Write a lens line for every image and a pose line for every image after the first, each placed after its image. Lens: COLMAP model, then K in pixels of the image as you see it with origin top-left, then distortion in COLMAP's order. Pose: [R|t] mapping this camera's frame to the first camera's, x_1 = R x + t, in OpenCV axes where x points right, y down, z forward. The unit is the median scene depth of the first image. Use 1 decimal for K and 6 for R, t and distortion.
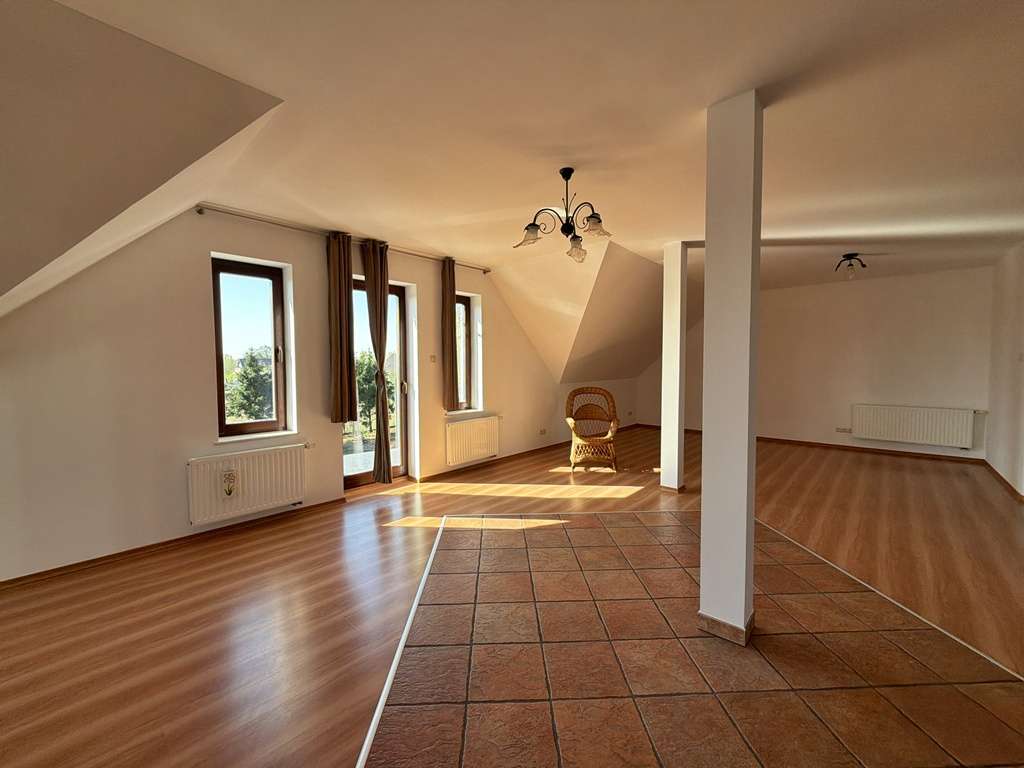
lens RADIAL K [[409.7, 0, 513.7], [0, 409.7, 382.1], [0, 0, 1]] dist [0.000813, -0.000087]
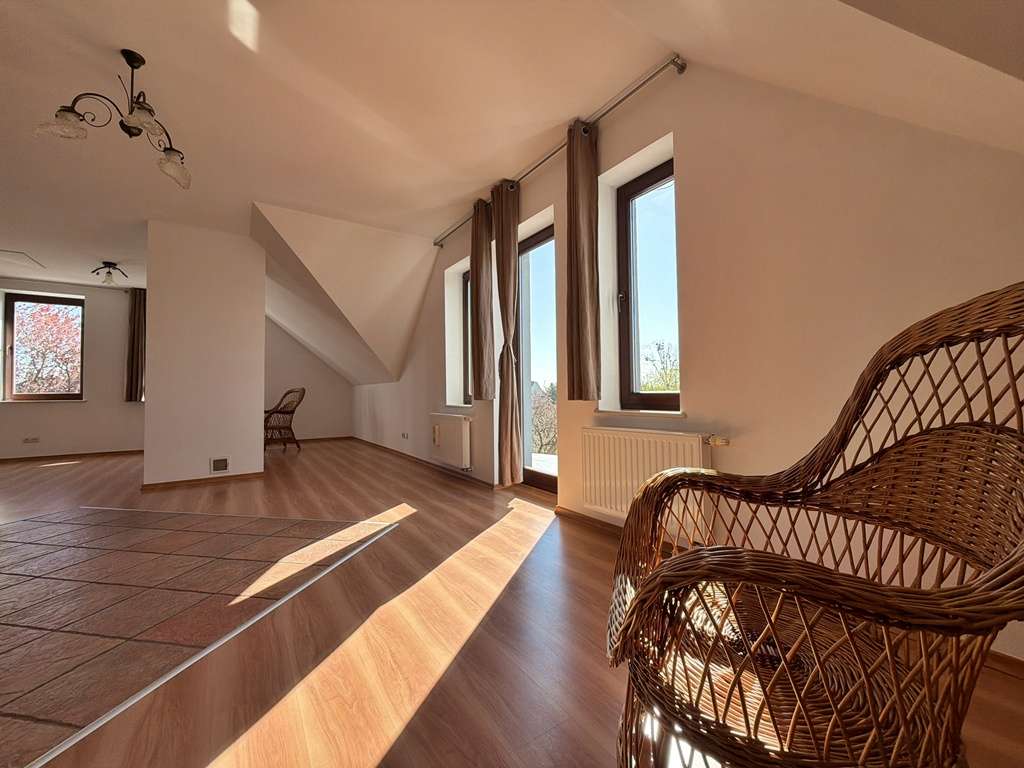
lens RADIAL K [[409.7, 0, 513.7], [0, 409.7, 382.1], [0, 0, 1]] dist [0.000813, -0.000087]
pose [[-0.242548, -0.018110, -0.969970, 0.518798], [-0.030980, 0.999460, -0.010914, 0.071982], [0.969645, 0.027403, -0.242979, 1.409838]]
